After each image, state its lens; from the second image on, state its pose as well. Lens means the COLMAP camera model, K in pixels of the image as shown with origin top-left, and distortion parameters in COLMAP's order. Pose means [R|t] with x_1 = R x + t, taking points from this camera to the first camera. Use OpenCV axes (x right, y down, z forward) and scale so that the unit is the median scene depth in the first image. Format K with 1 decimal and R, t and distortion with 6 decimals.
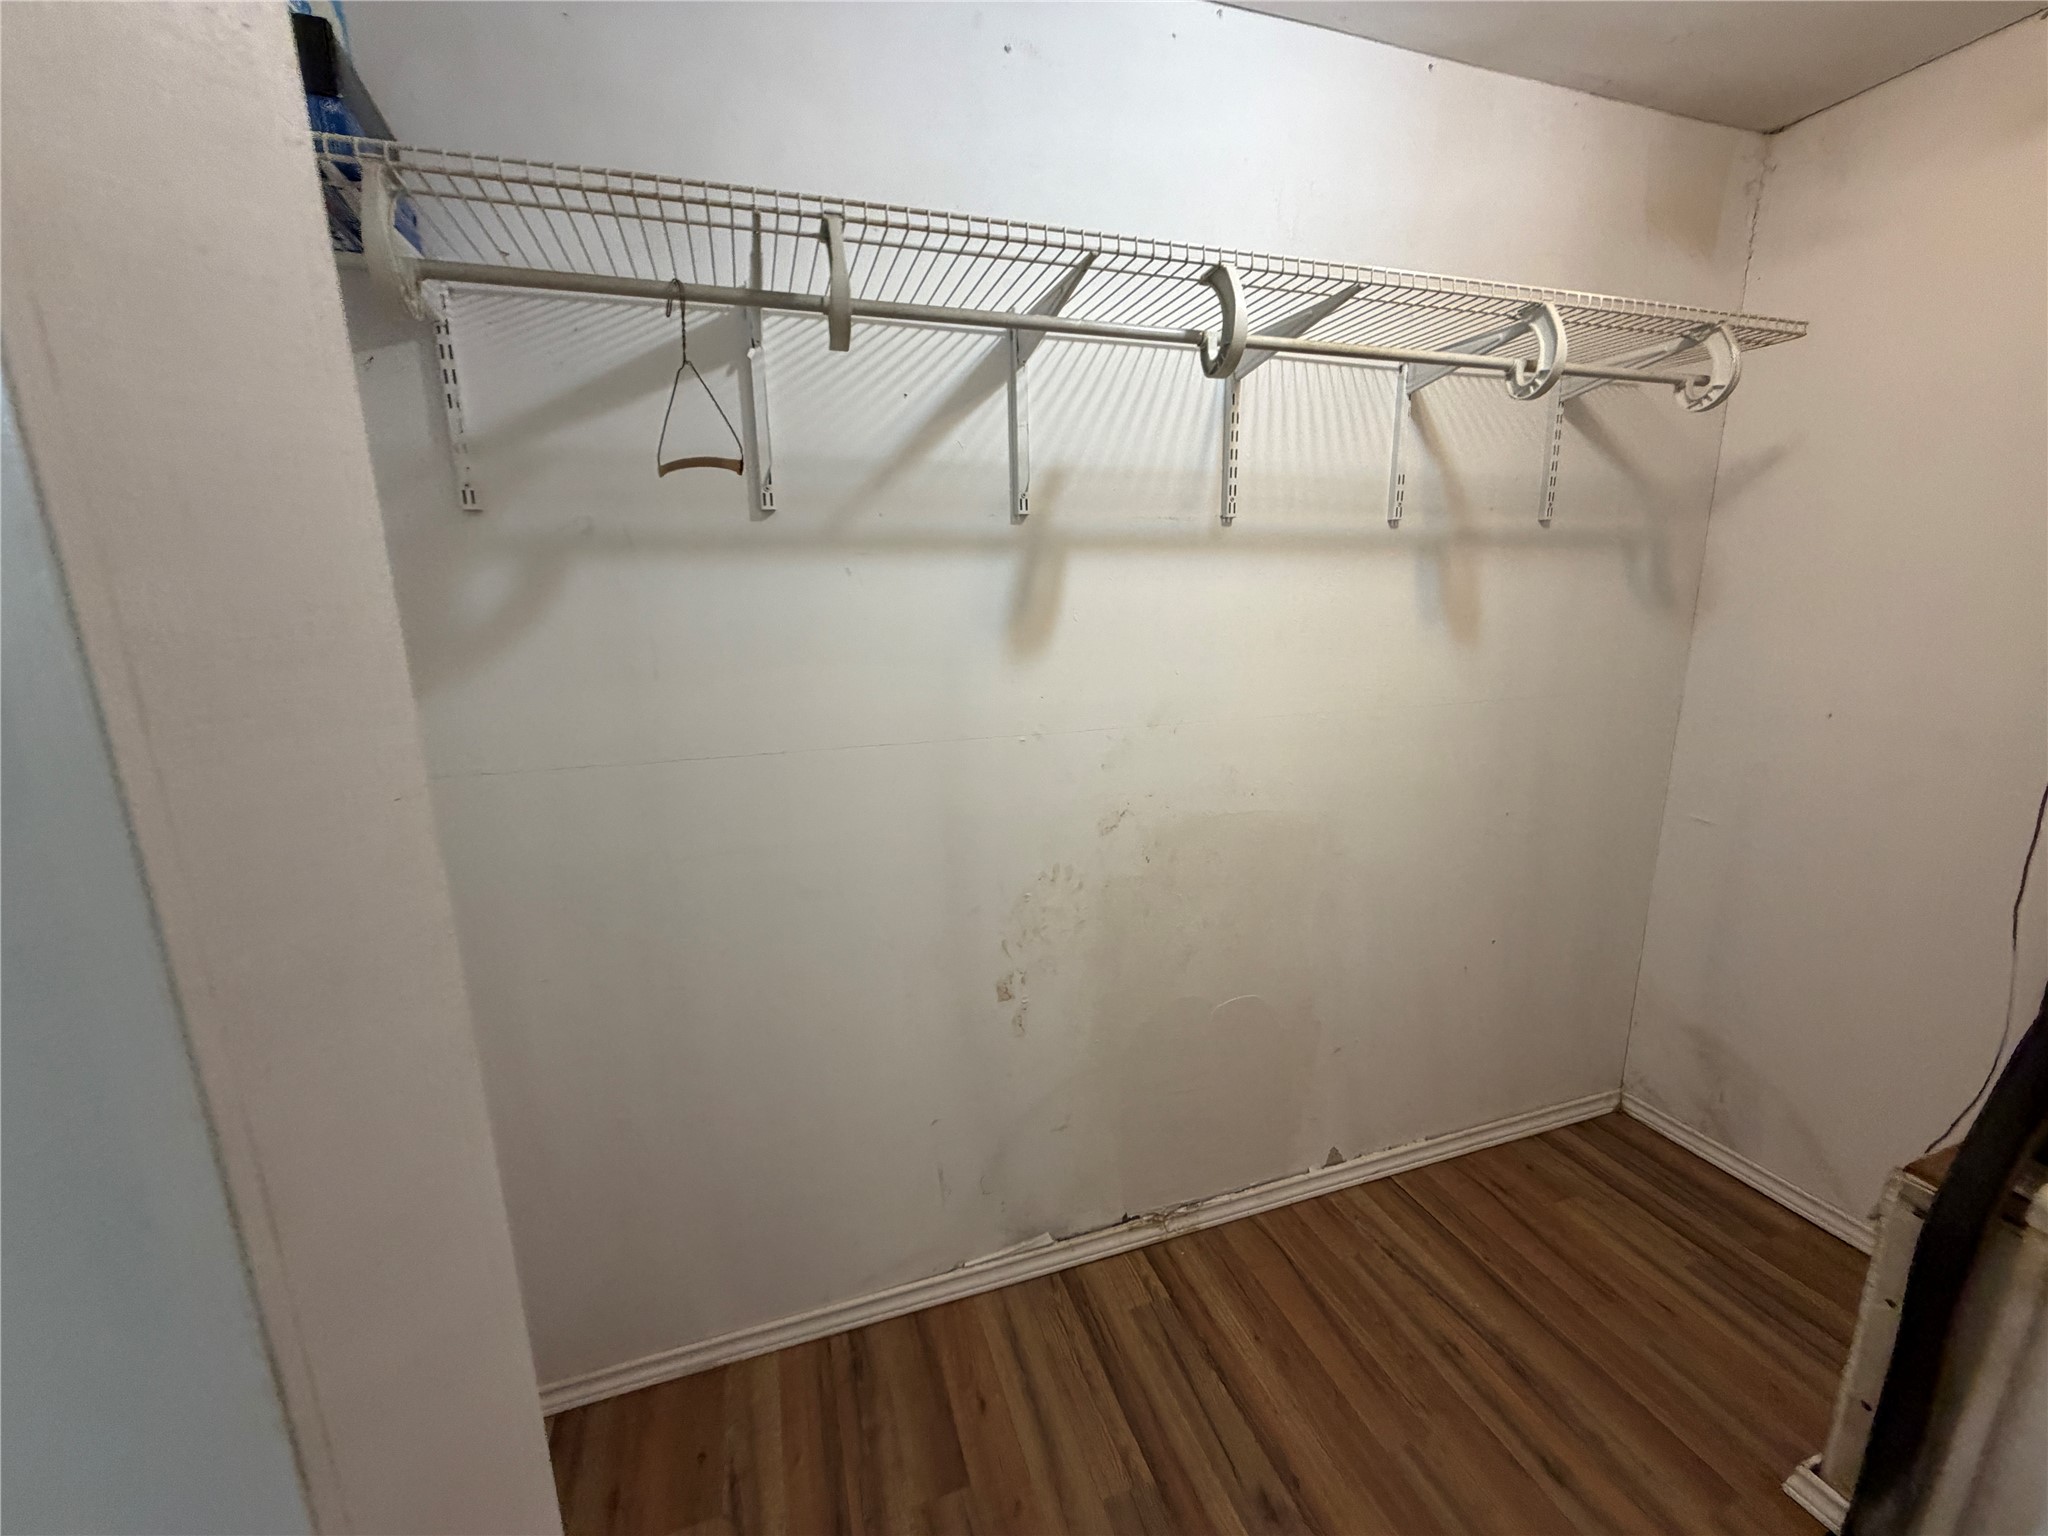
lens RADIAL K [[816.9, 0, 1021.2], [0, 816.9, 769.1], [0, 0, 1]] dist [0.000839, 0.000041]
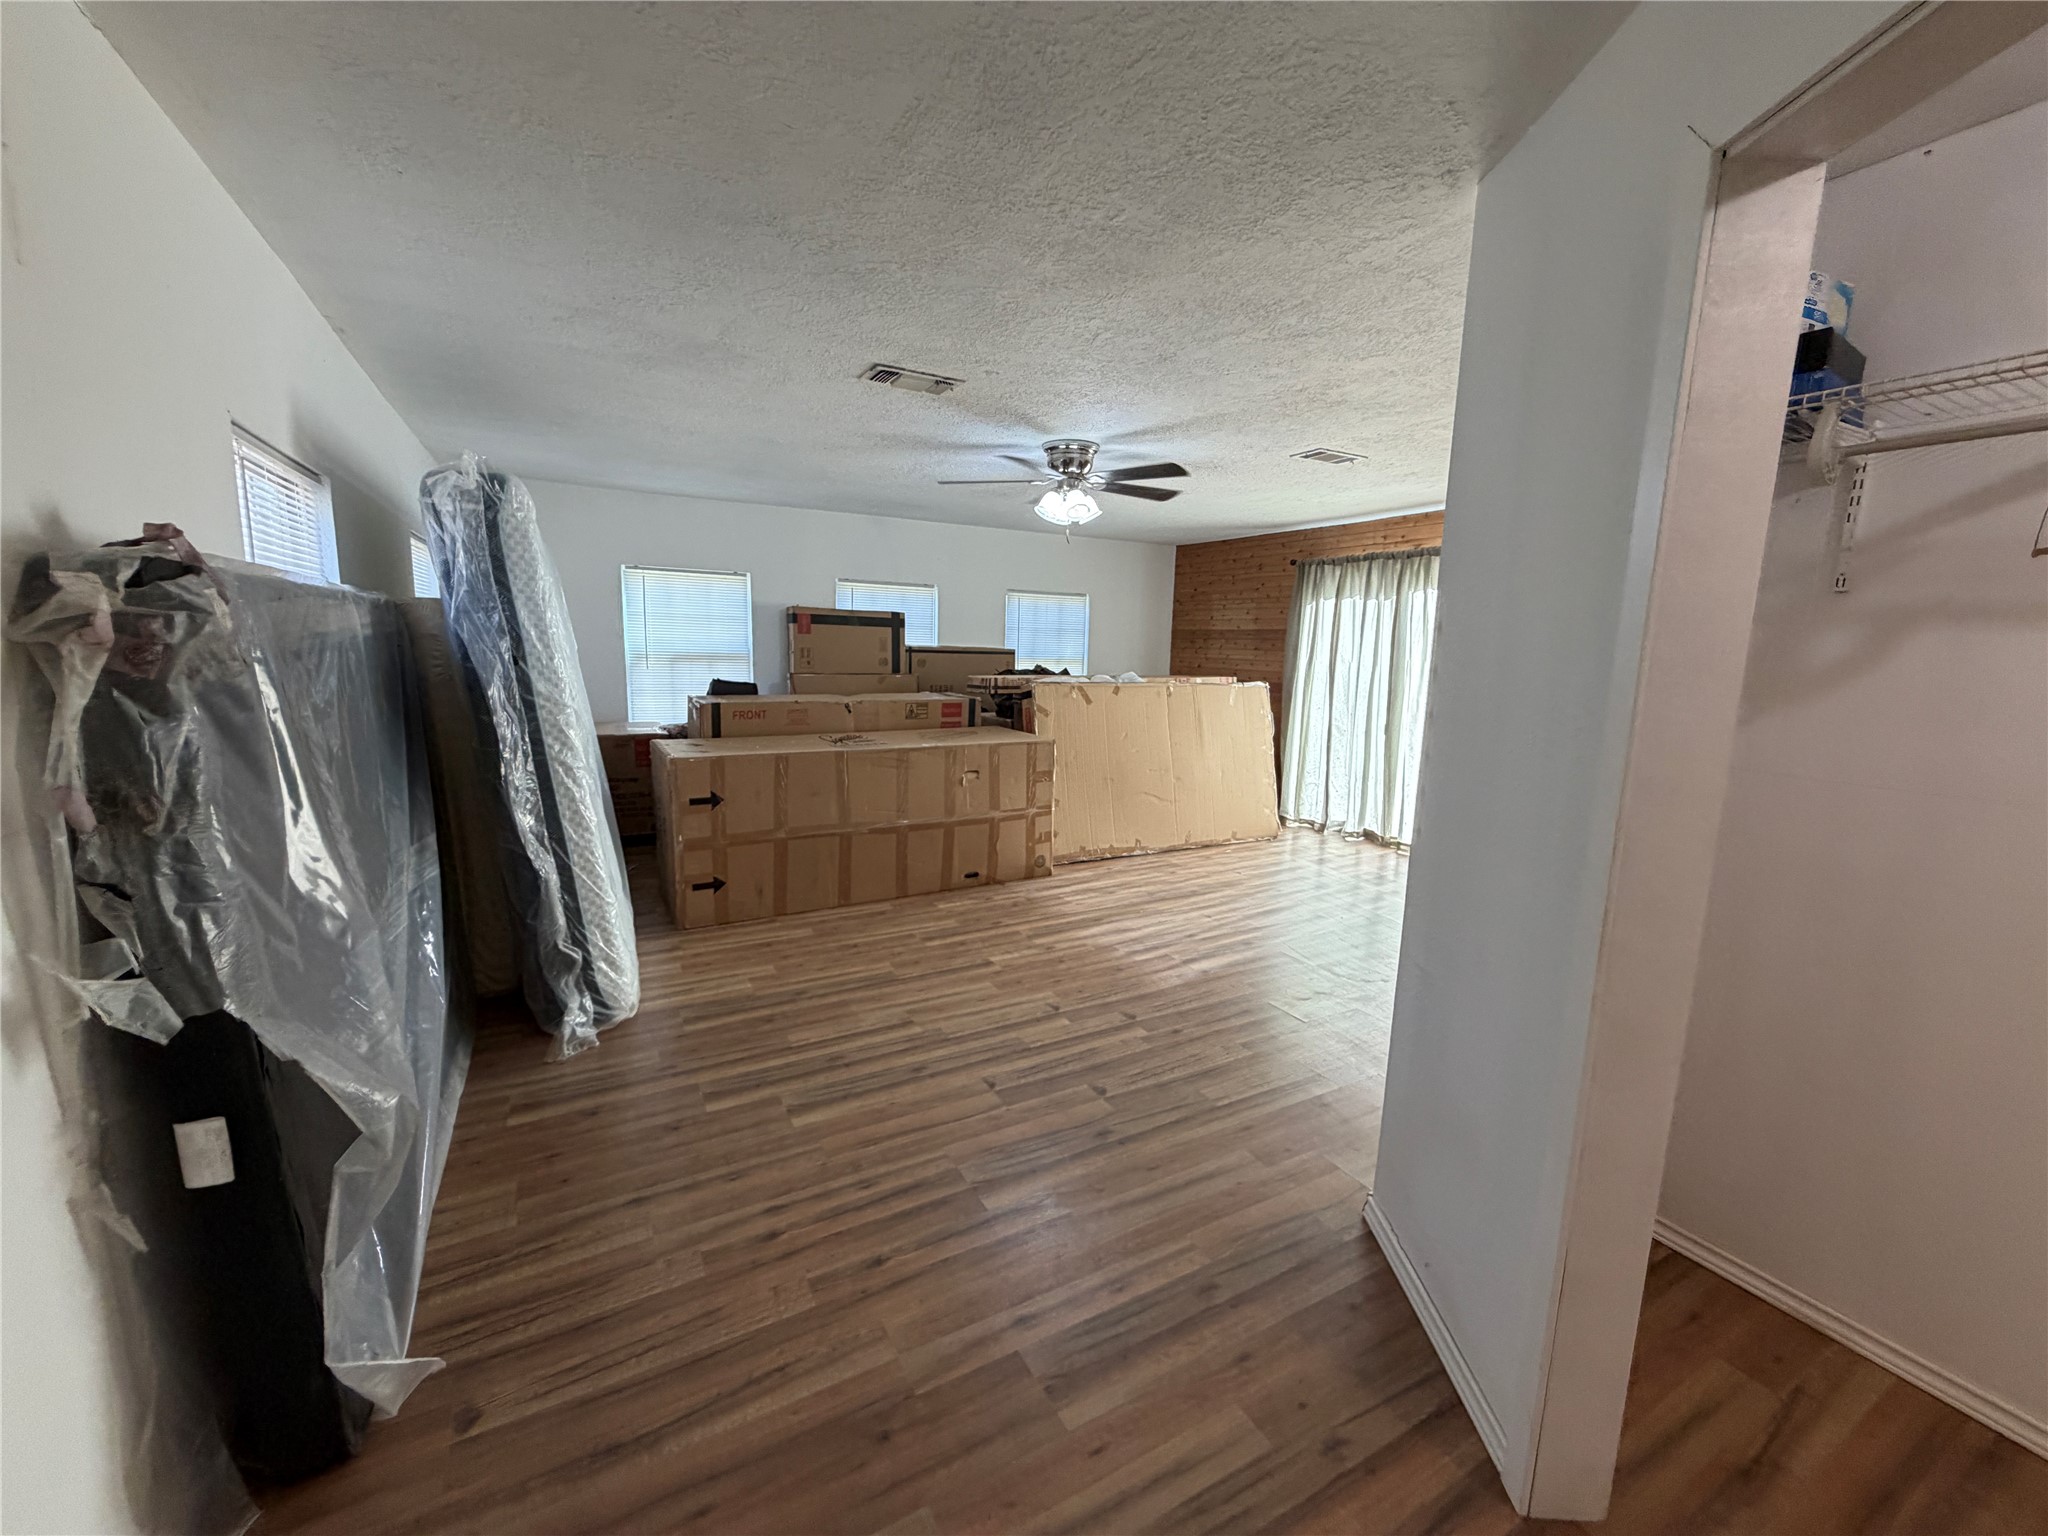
lens RADIAL K [[816.9, 0, 1021.2], [0, 816.9, 769.1], [0, 0, 1]] dist [0.000839, 0.000041]
pose [[0.177923, 0.177876, -0.967834, 0.389369], [-0.235243, 0.962699, 0.133686, 0.096442], [0.955512, 0.203890, 0.213131, -0.462320]]
